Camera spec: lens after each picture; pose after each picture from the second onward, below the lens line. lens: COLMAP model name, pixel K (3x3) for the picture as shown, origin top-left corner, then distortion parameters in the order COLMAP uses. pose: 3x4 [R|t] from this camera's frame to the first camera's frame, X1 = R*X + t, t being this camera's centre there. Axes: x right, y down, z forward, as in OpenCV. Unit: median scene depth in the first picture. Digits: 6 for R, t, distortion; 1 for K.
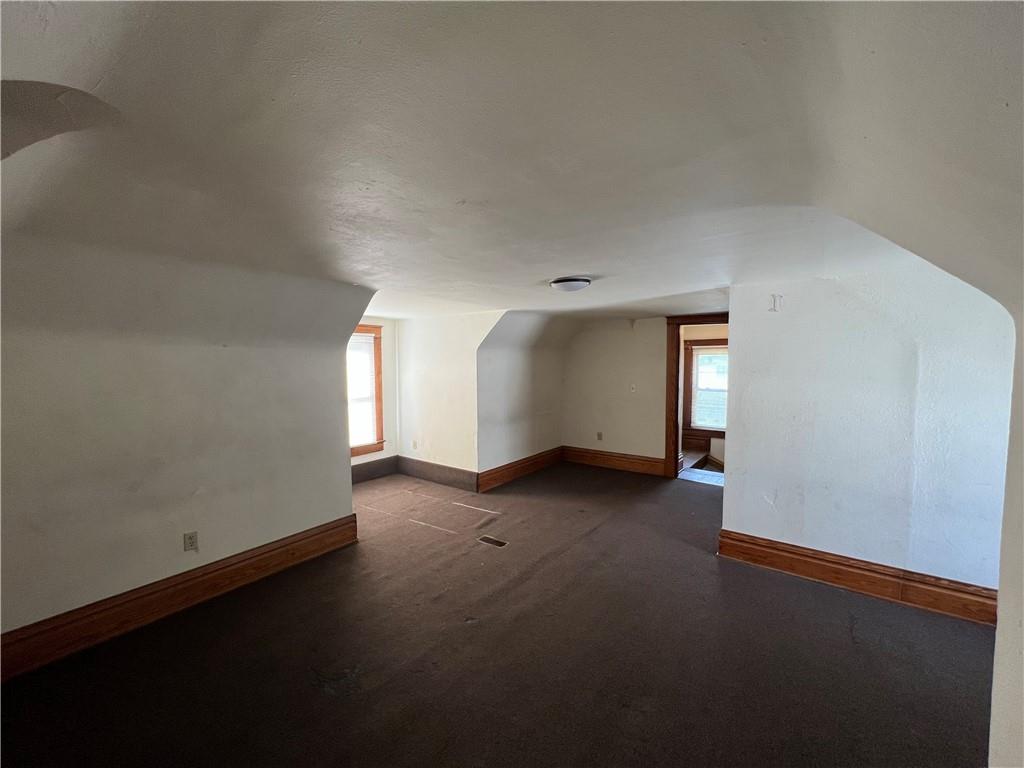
lens RADIAL K [[409.9, 0, 512.0], [0, 409.9, 384.0], [0, 0, 1]] dist [-0.000211, 0.000278]
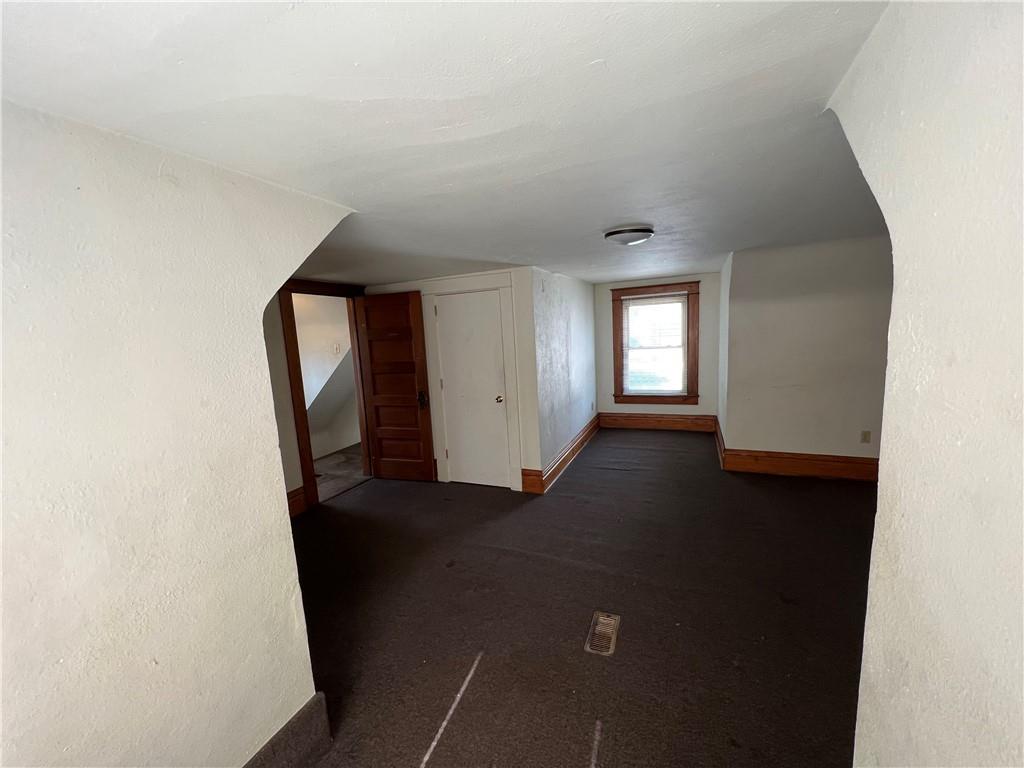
lens RADIAL K [[409.9, 0, 512.0], [0, 409.9, 384.0], [0, 0, 1]] dist [-0.000211, 0.000278]
pose [[-0.234941, -0.117838, 0.964840, -0.417630], [0.112418, 0.982669, 0.147389, -0.058375], [-0.965487, 0.143093, -0.217623, 0.914048]]
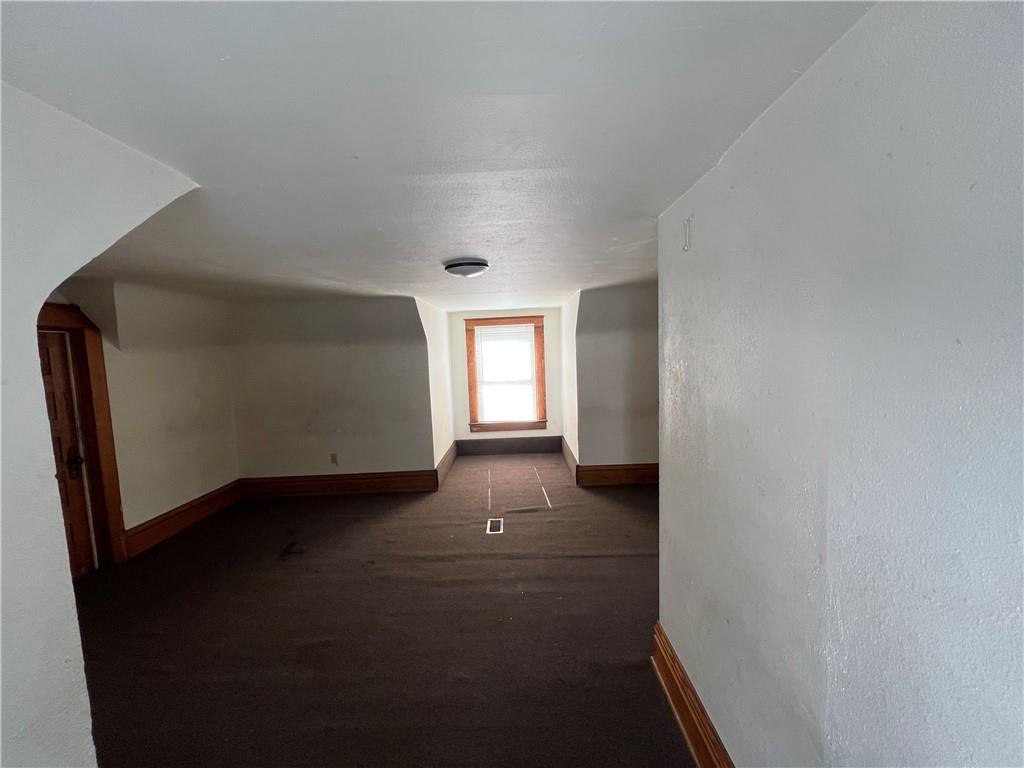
lens RADIAL K [[409.9, 0, 512.0], [0, 409.9, 384.0], [0, 0, 1]] dist [-0.000211, 0.000278]
pose [[0.592107, 0.050941, -0.804248, 0.597058], [-0.010210, 0.998394, 0.055722, -0.022237], [0.805795, -0.024782, 0.591676, 0.327481]]
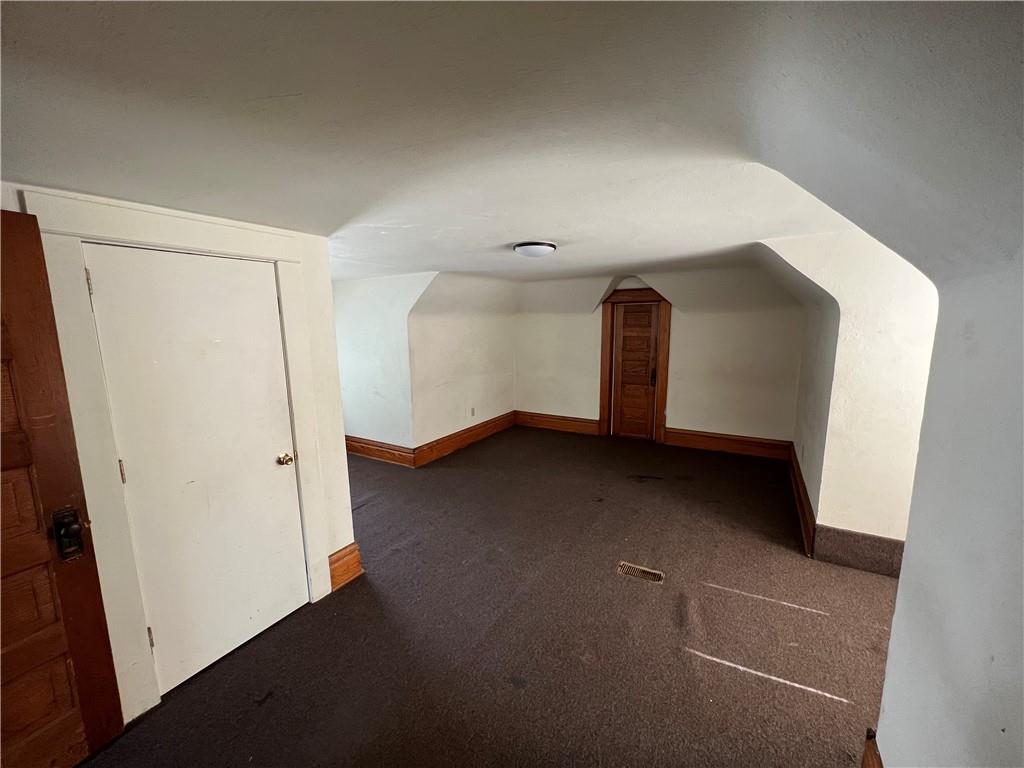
lens RADIAL K [[409.9, 0, 512.0], [0, 409.9, 384.0], [0, 0, 1]] dist [-0.000211, 0.000278]
pose [[-0.993562, 0.038815, -0.106434, 0.191937], [0.015888, 0.977932, 0.208320, -0.085210], [0.112171, 0.205287, -0.972252, 1.235248]]
